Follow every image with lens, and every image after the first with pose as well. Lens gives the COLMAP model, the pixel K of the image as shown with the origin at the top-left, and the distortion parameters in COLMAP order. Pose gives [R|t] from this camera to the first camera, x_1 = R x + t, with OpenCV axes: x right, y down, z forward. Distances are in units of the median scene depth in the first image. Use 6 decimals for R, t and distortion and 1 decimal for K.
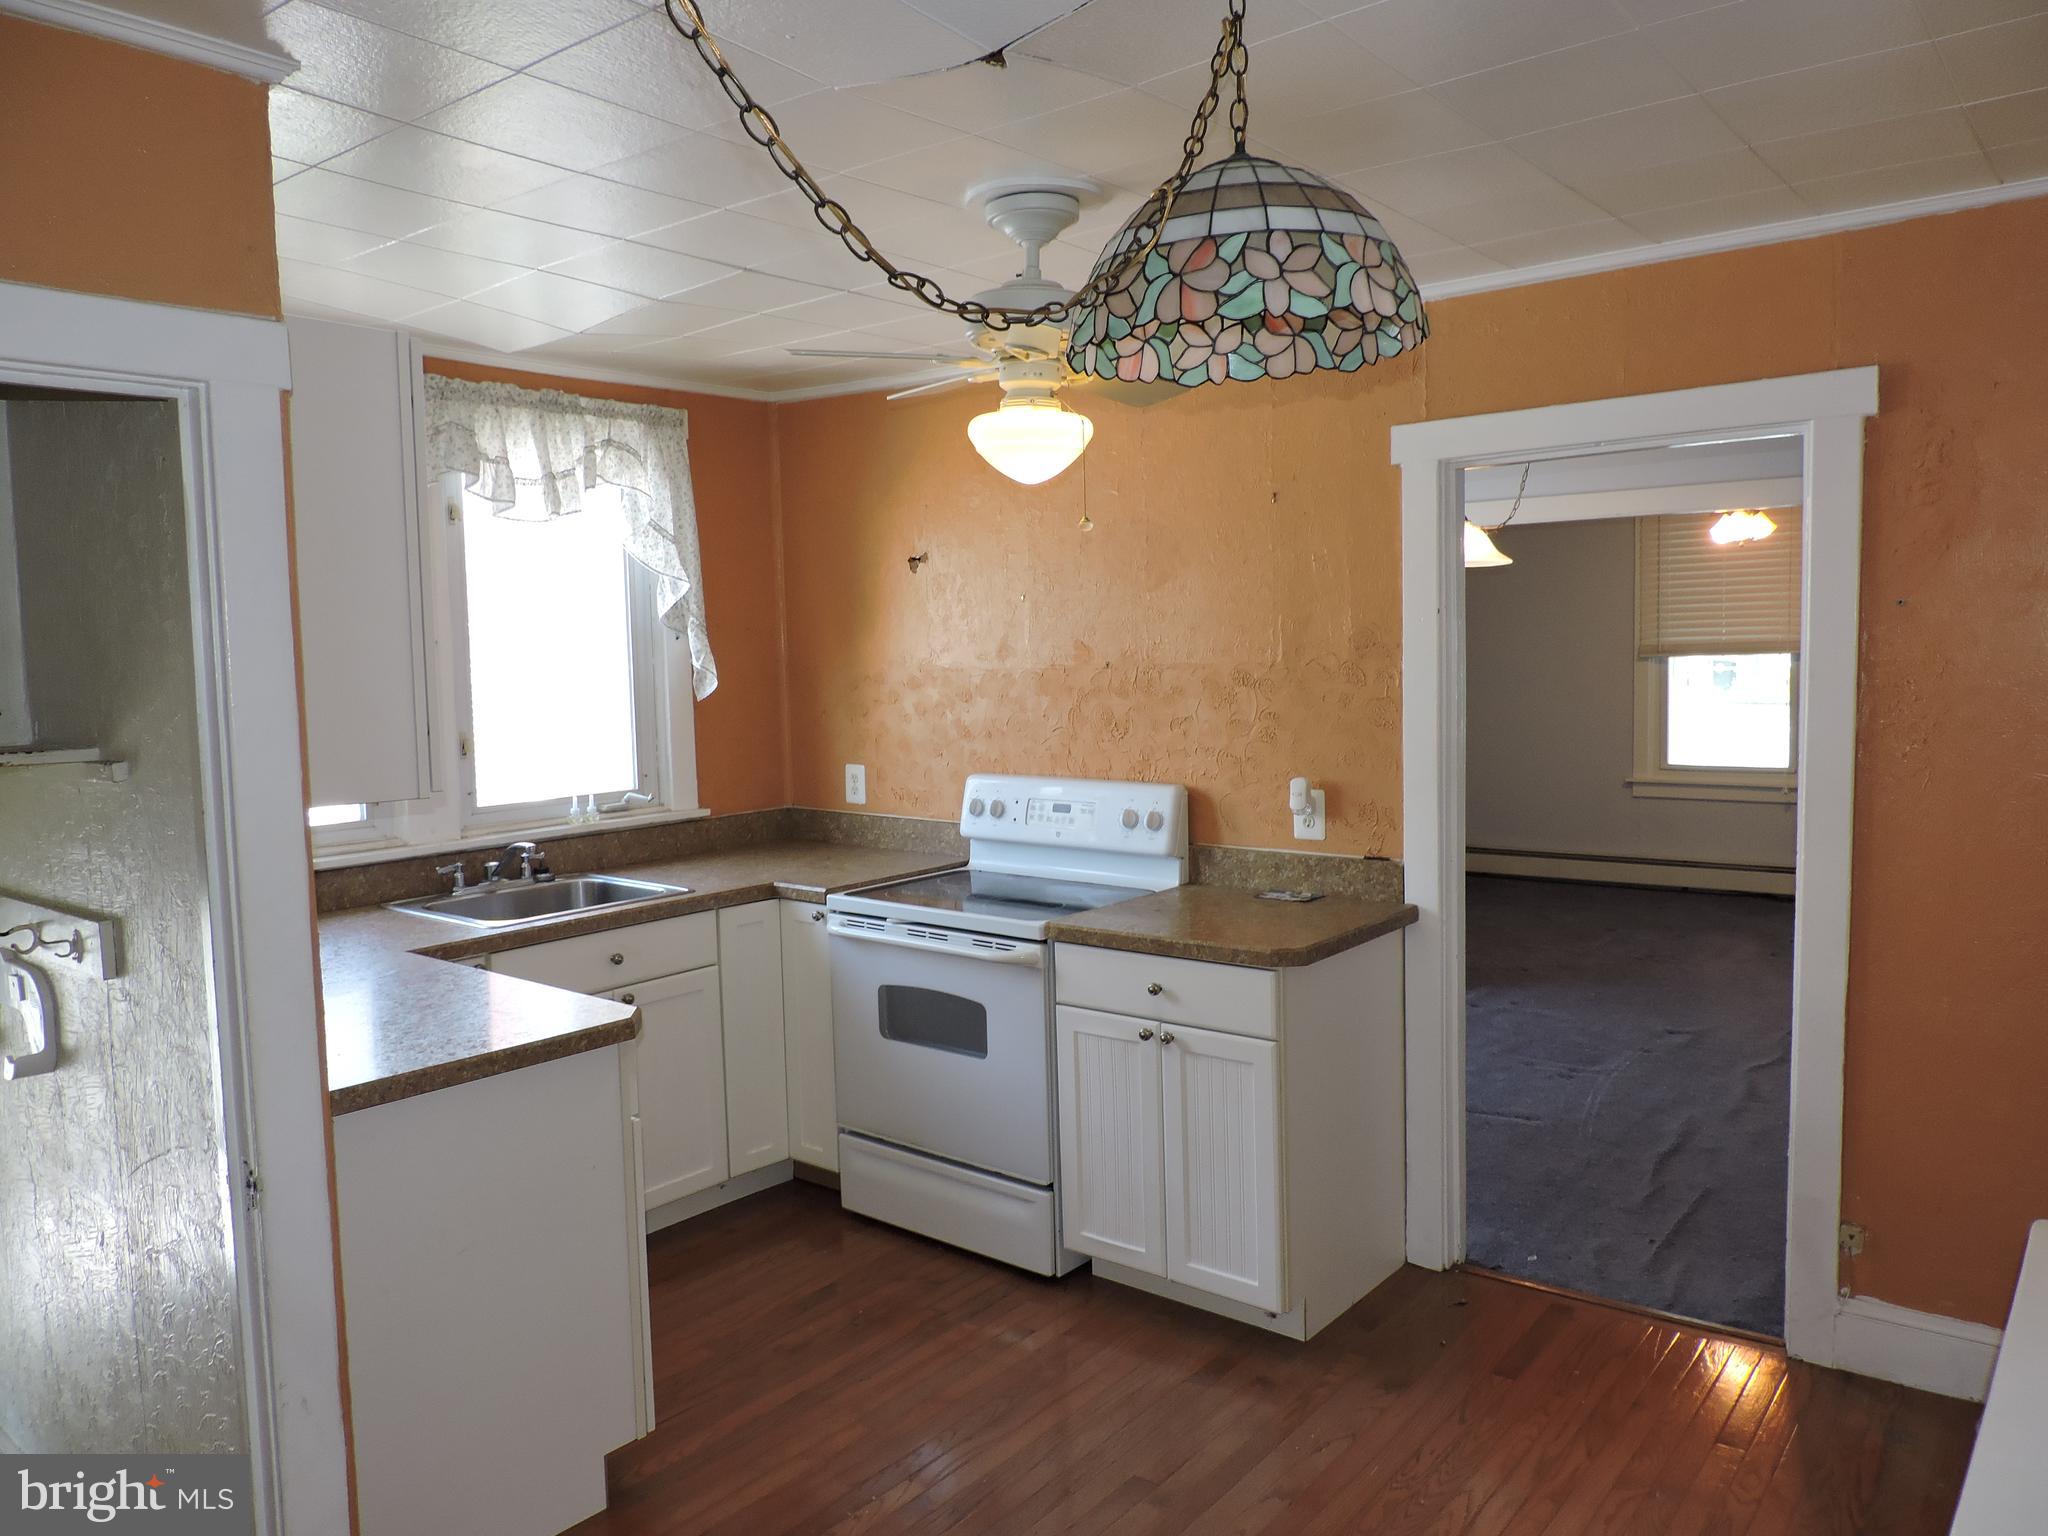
lens RADIAL K [[1458.7, 0, 1023.8], [0, 1458.7, 768.0], [0, 0, 1]] dist [-0.026118, 0.006733]
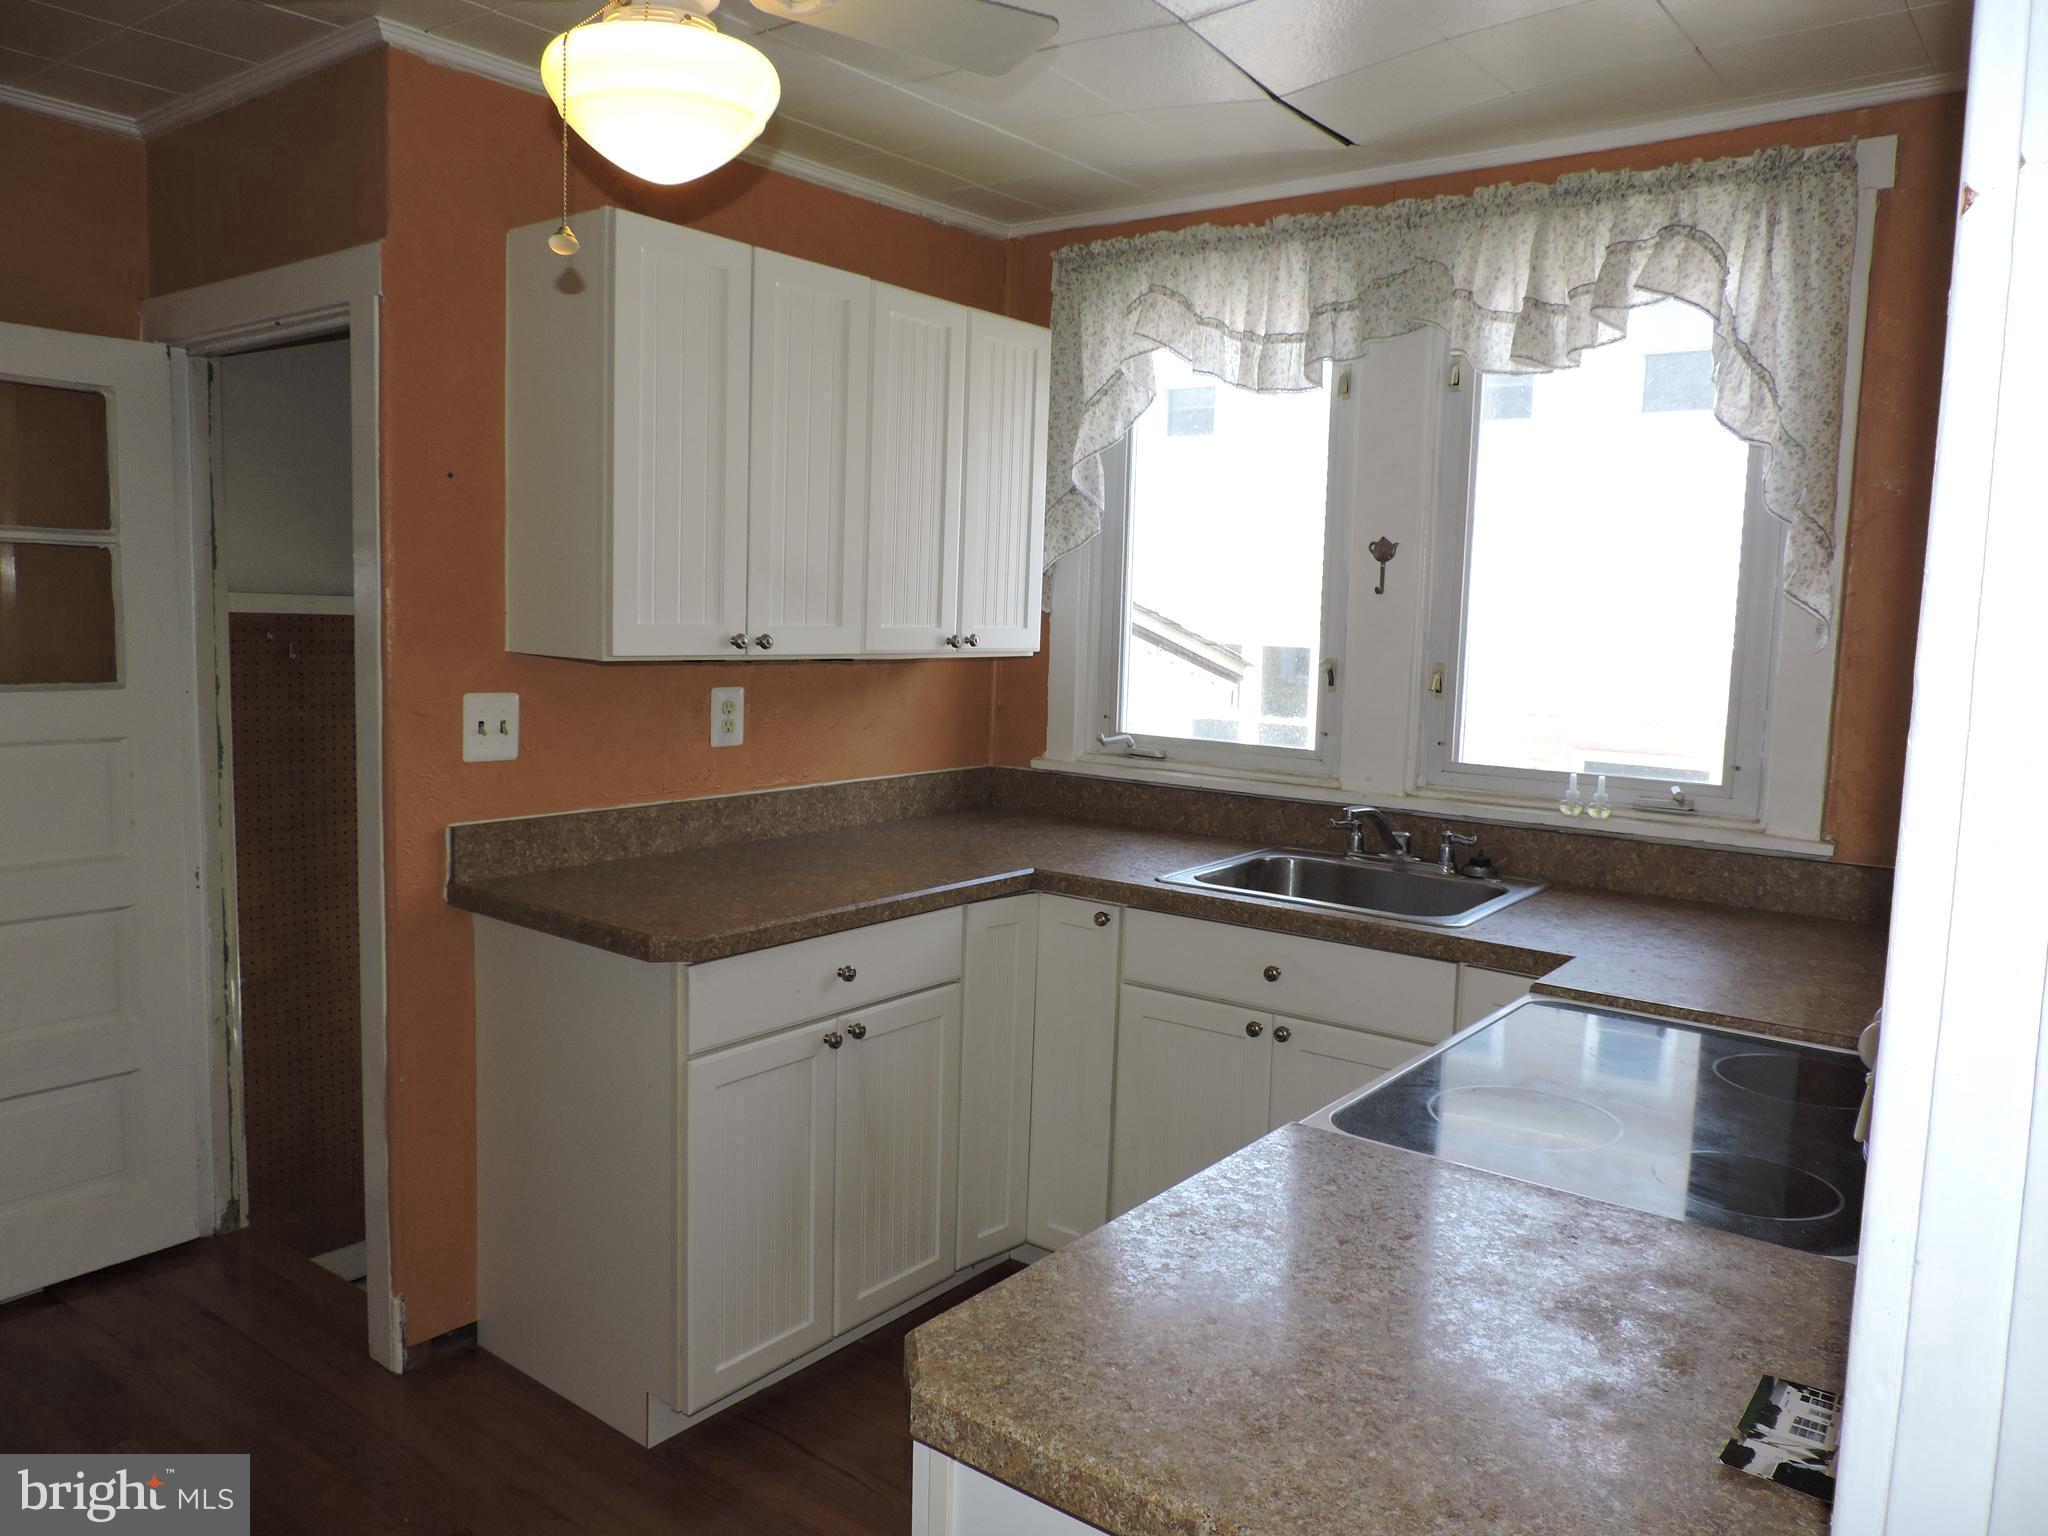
lens RADIAL K [[1461.1, 0, 1021.2], [0, 1461.1, 773.0], [0, 0, 1]] dist [-0.012870, -0.002934]
pose [[0.023780, 0.140605, -0.989780, 0.399934], [-0.112933, 0.984101, 0.137085, -0.049876], [0.993318, 0.108519, 0.039281, 0.780232]]
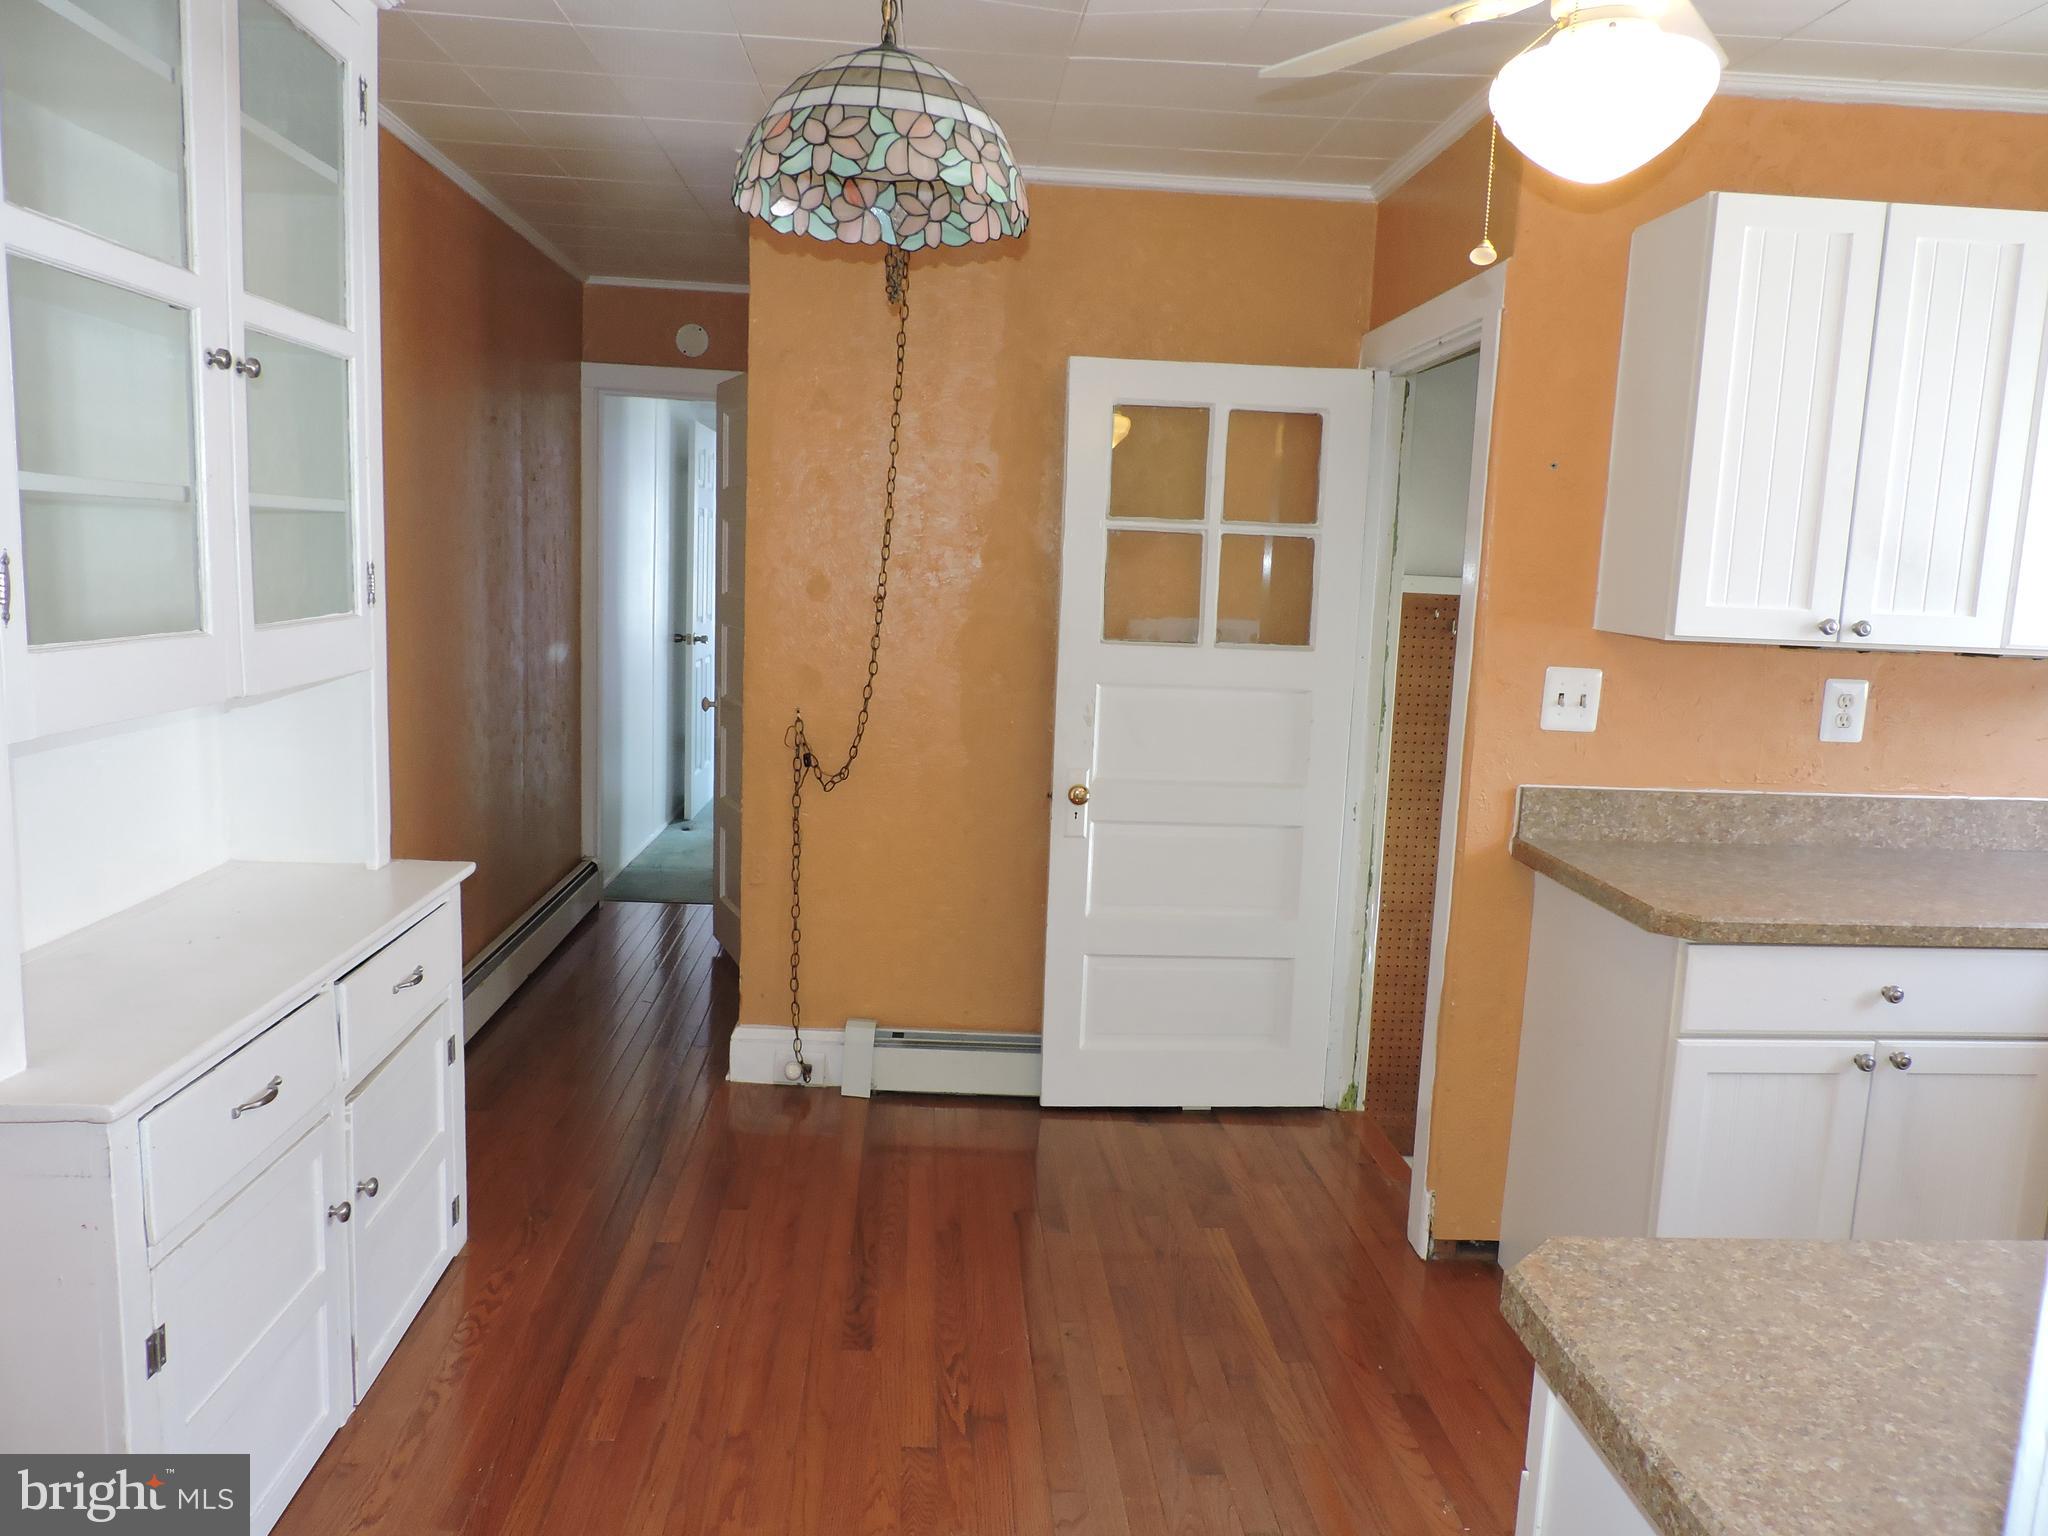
lens RADIAL K [[1458.2, 0, 1025.2], [0, 1458.2, 770.3], [0, 0, 1]] dist [-0.023202, 0.005361]
pose [[-0.738184, 0.095545, -0.667799, 0.404103], [-0.073583, 0.972609, 0.220494, -0.052834], [0.670575, 0.211903, -0.710934, 0.843321]]
